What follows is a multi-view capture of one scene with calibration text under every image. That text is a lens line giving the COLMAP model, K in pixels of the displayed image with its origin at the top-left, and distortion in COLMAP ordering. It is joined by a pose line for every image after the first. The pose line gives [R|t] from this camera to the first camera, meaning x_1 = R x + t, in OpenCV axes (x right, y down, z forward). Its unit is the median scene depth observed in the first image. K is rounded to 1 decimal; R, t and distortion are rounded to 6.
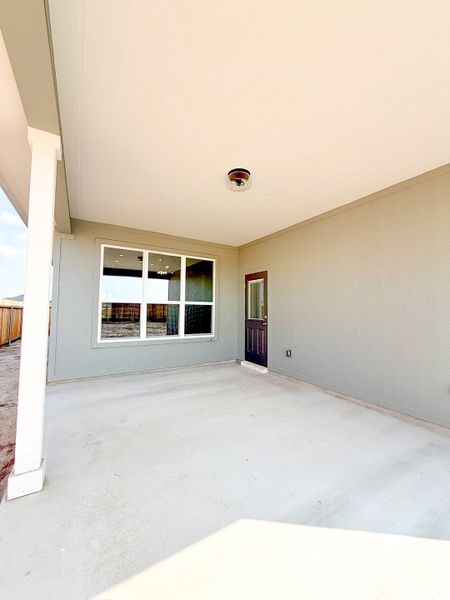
lens RADIAL K [[237.1, 0, 225.0], [0, 237.1, 300.0], [0, 0, 1]] dist [-0.000319, 0.000135]
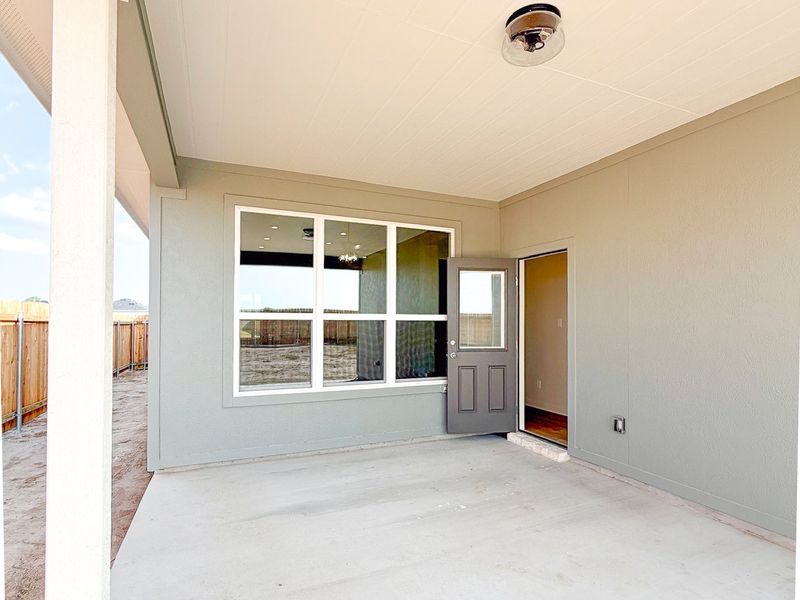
lens RADIAL K [[422.5, 0, 401.1], [0, 422.5, 319.8], [0, 0, 1]] dist [0.000518, 0.000173]
pose [[0.991780, -0.007748, -0.127720, -0.043609], [0.012623, 0.999221, 0.037400, -0.016191], [0.127331, -0.038705, 0.991105, 0.110224]]
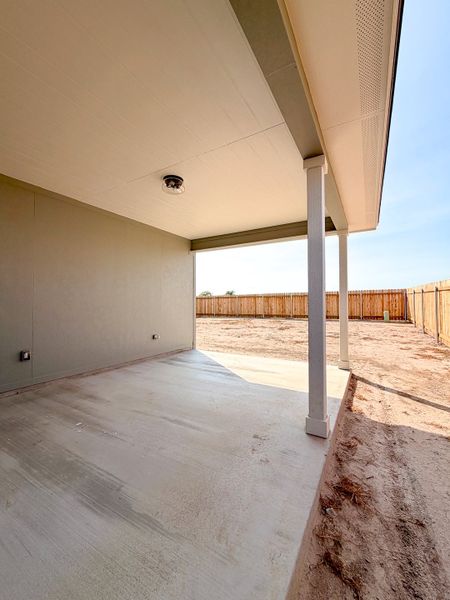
lens RADIAL K [[244.5, 0, 225.0], [0, 244.5, 300.0], [0, 0, 1]] dist [0.001763, 0.000214]
pose [[-0.470072, -0.002462, 0.882625, -0.597096], [-0.043856, 0.998826, -0.020570, 0.035353], [-0.881538, -0.048378, -0.469628, 0.709713]]
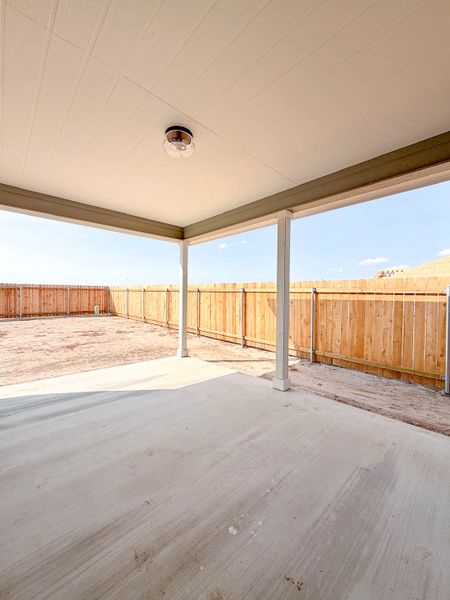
lens RADIAL K [[244.5, 0, 225.0], [0, 244.5, 300.0], [0, 0, 1]] dist [0.001763, 0.000214]
pose [[-0.978105, -0.023201, -0.206814, 0.034602], [-0.015693, 0.999159, -0.037871, 0.038380], [0.207518, -0.033796, -0.977647, 0.996239]]
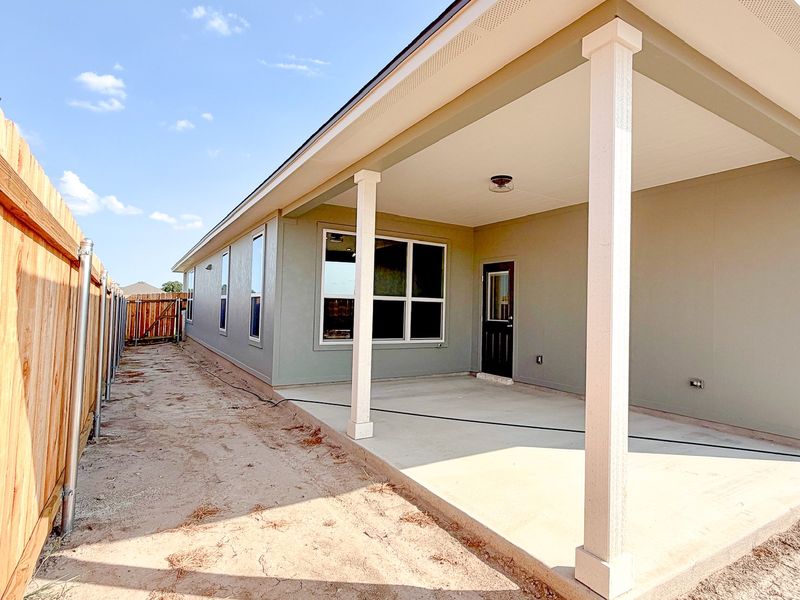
lens RADIAL K [[436.5, 0, 415.6], [0, 436.5, 299.8], [0, 0, 1]] dist [0.000344, 0.000081]
pose [[0.999619, 0.013728, 0.023940, -0.193414], [-0.014190, 0.999714, 0.019234, -0.015007], [-0.023669, -0.019566, 0.999528, -0.500075]]
